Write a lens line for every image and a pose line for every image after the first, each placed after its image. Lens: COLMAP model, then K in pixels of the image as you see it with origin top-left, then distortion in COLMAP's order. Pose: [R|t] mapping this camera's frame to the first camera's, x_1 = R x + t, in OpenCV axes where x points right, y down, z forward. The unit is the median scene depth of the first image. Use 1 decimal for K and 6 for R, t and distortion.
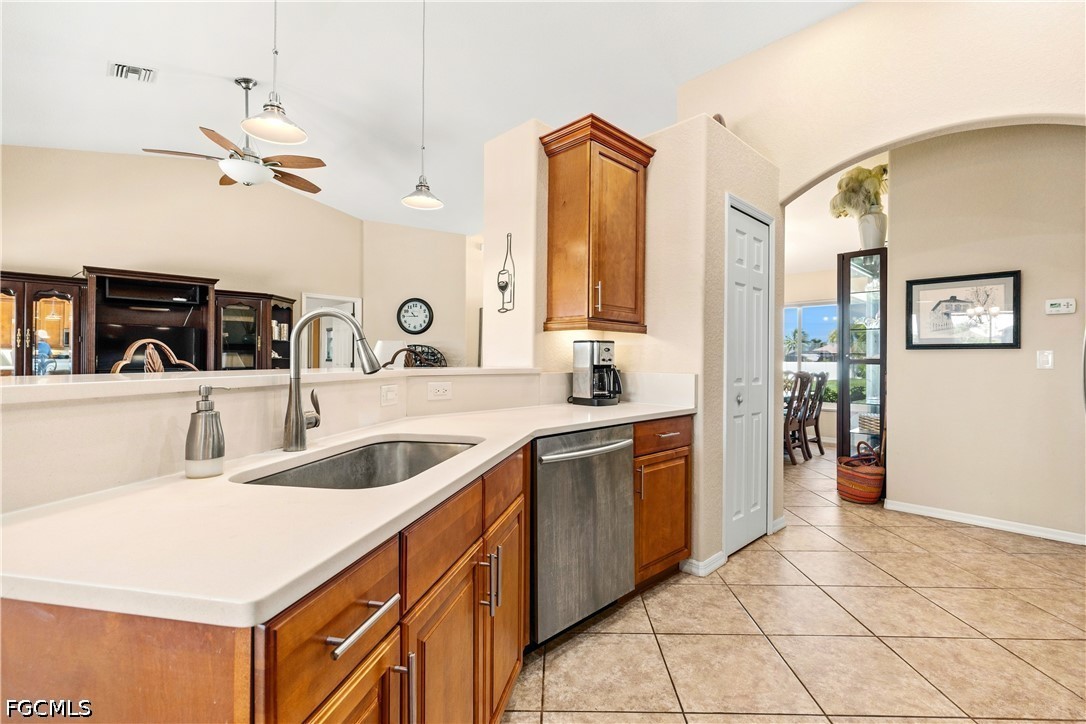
lens RADIAL K [[488.0, 0, 542.0], [0, 488.0, 361.7], [0, 0, 1]] dist [0.008735, -0.002240]
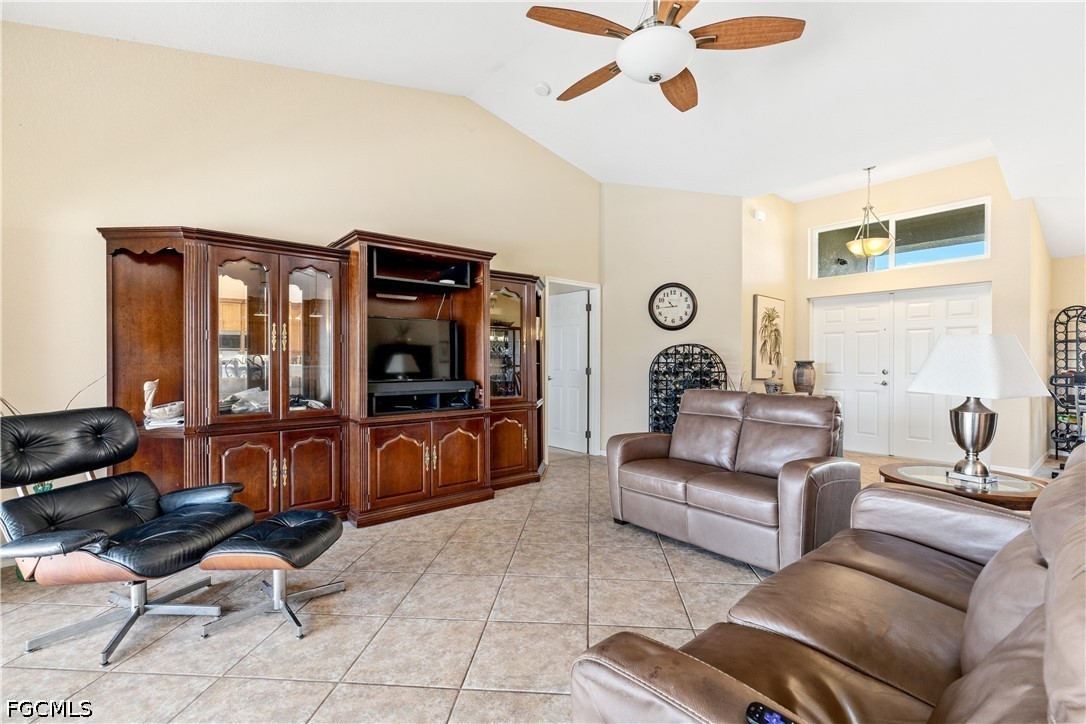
lens RADIAL K [[488.0, 0, 544.7], [0, 488.0, 366.2], [0, 0, 1]] dist [0.008735, -0.002240]
pose [[0.997762, -0.003285, -0.066784, -0.519060], [0.004024, 0.999932, 0.010935, -0.011813], [0.066743, -0.011179, 0.997708, 0.286493]]
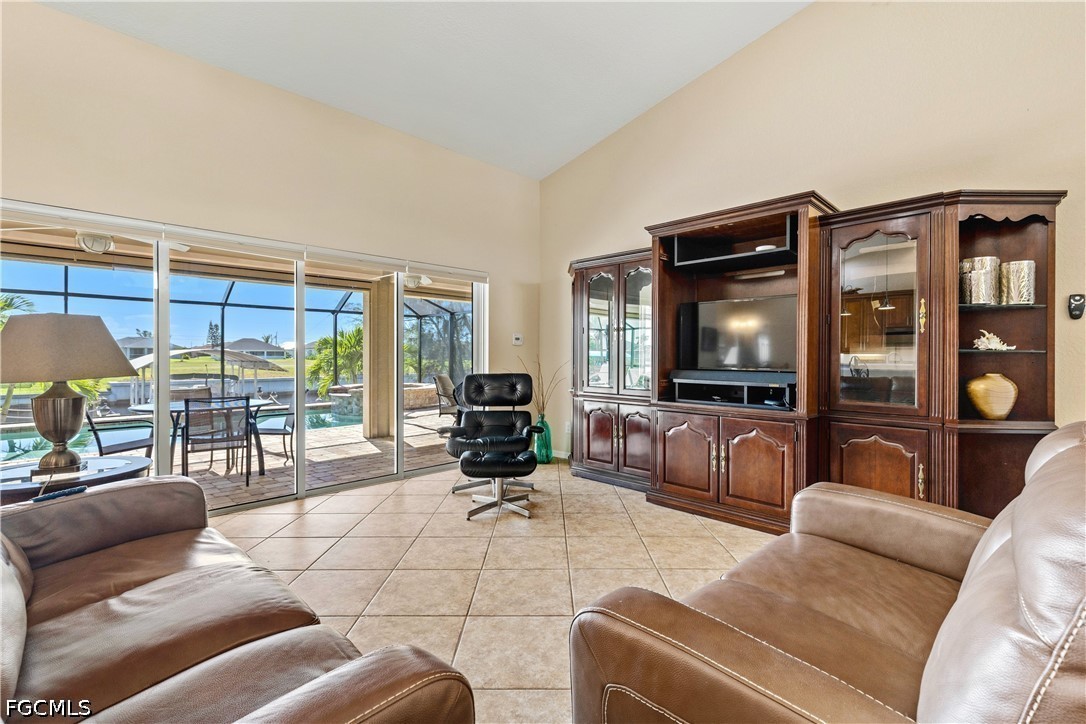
lens RADIAL K [[488.0, 0, 550.5], [0, 488.0, 356.5], [0, 0, 1]] dist [0.008735, -0.002240]
pose [[0.029595, 0.000926, -0.999562, -0.169144], [-0.007847, 0.999969, 0.000694, 0.000136], [0.999531, 0.007823, 0.029602, 0.691910]]
